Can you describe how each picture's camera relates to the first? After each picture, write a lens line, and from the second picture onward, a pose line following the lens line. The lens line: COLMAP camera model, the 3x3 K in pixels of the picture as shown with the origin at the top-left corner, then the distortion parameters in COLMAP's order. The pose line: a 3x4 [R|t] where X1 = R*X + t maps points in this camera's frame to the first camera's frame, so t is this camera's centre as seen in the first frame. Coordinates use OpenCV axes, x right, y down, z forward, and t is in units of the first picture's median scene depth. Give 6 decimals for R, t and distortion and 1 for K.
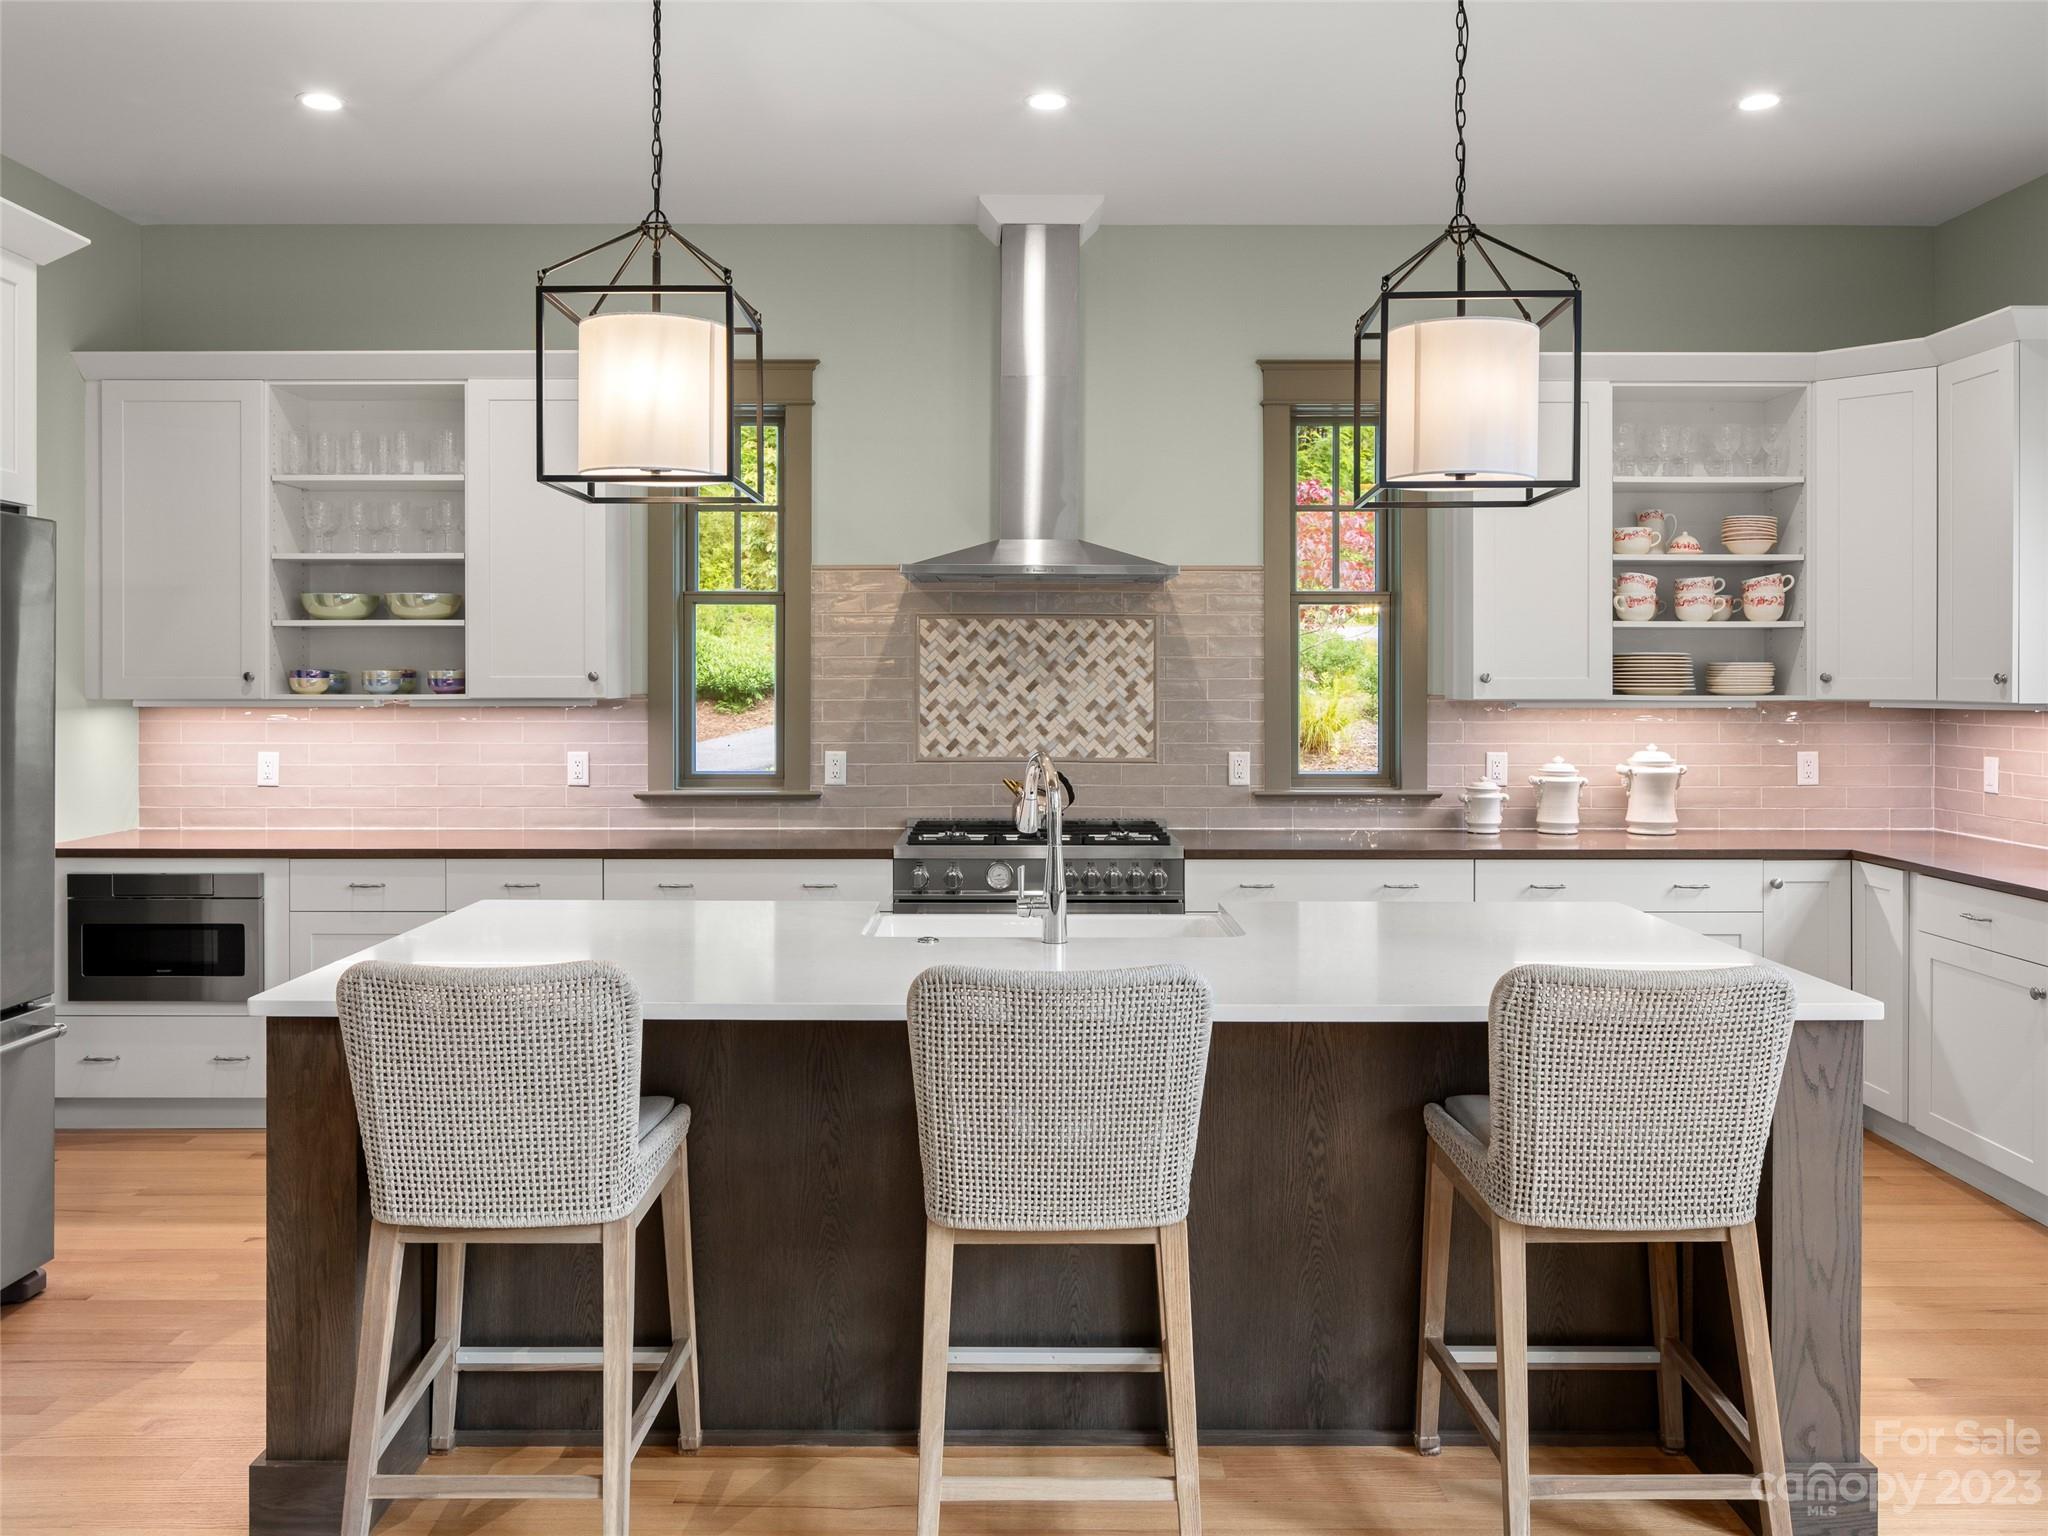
lens RADIAL K [[1595.8, 0, 1021.6], [0, 1595.8, 667.7], [0, 0, 1]] dist [-0.006502, 0.002595]
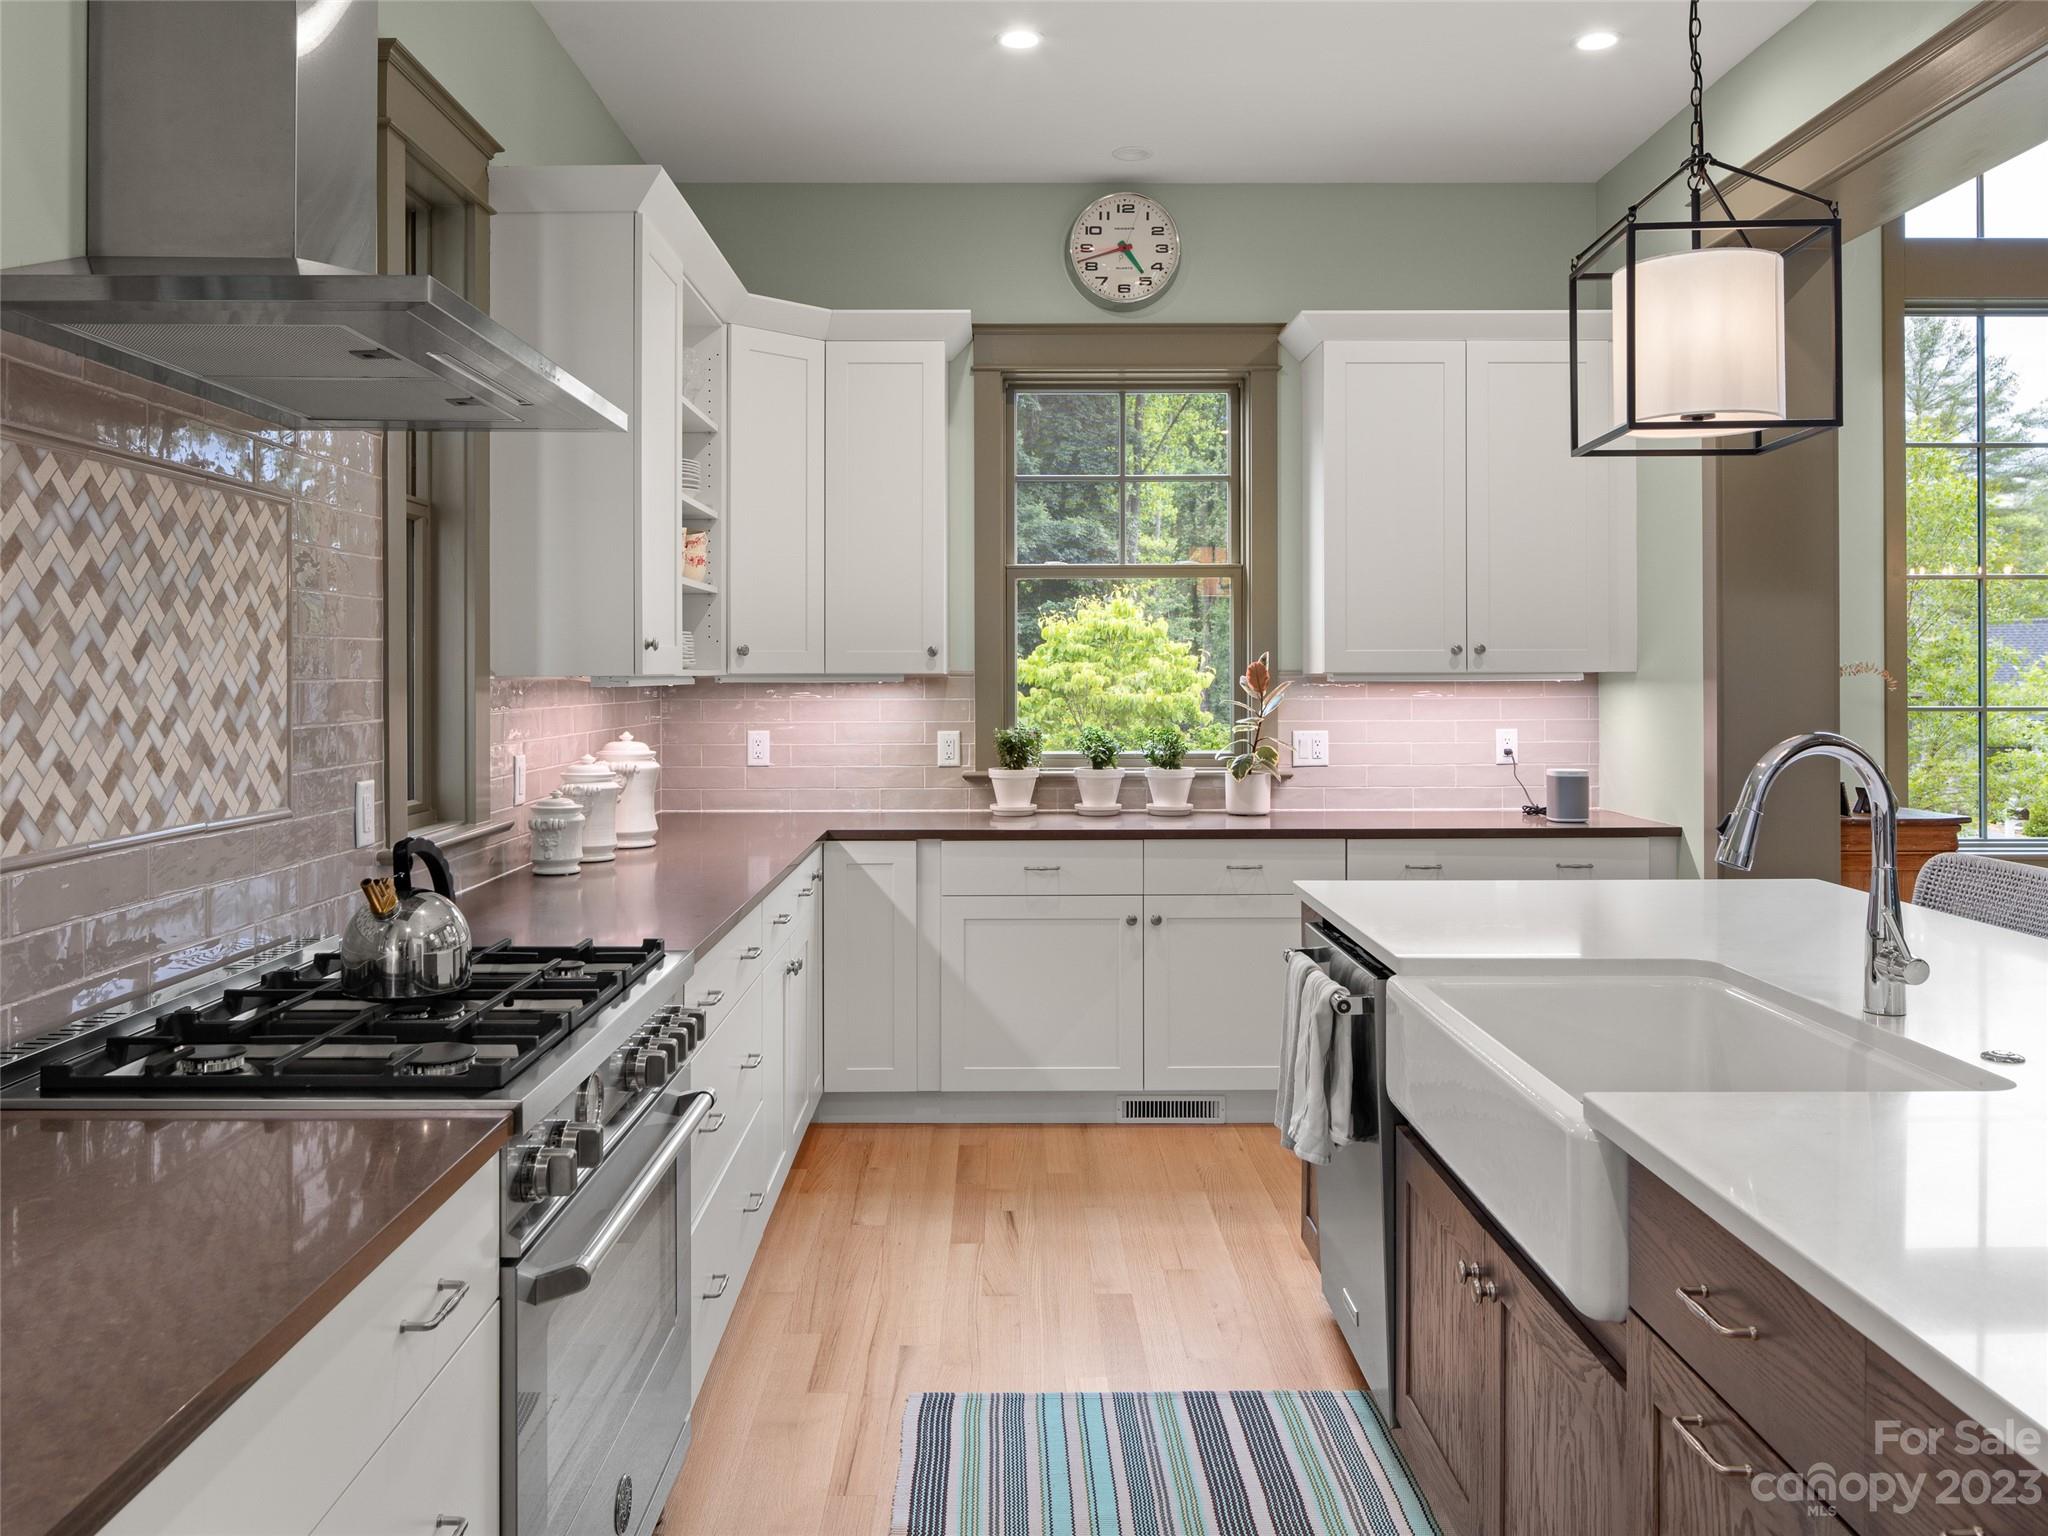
lens RADIAL K [[1563.9, 0, 1020.2], [0, 1563.9, 665.9], [0, 0, 1]] dist [-0.003481, 0.002326]
pose [[0.005331, 0.003377, 0.999980, -0.367607], [-0.001639, 0.999993, -0.003369, 0.016986], [-0.999984, -0.001621, 0.005337, 0.787632]]
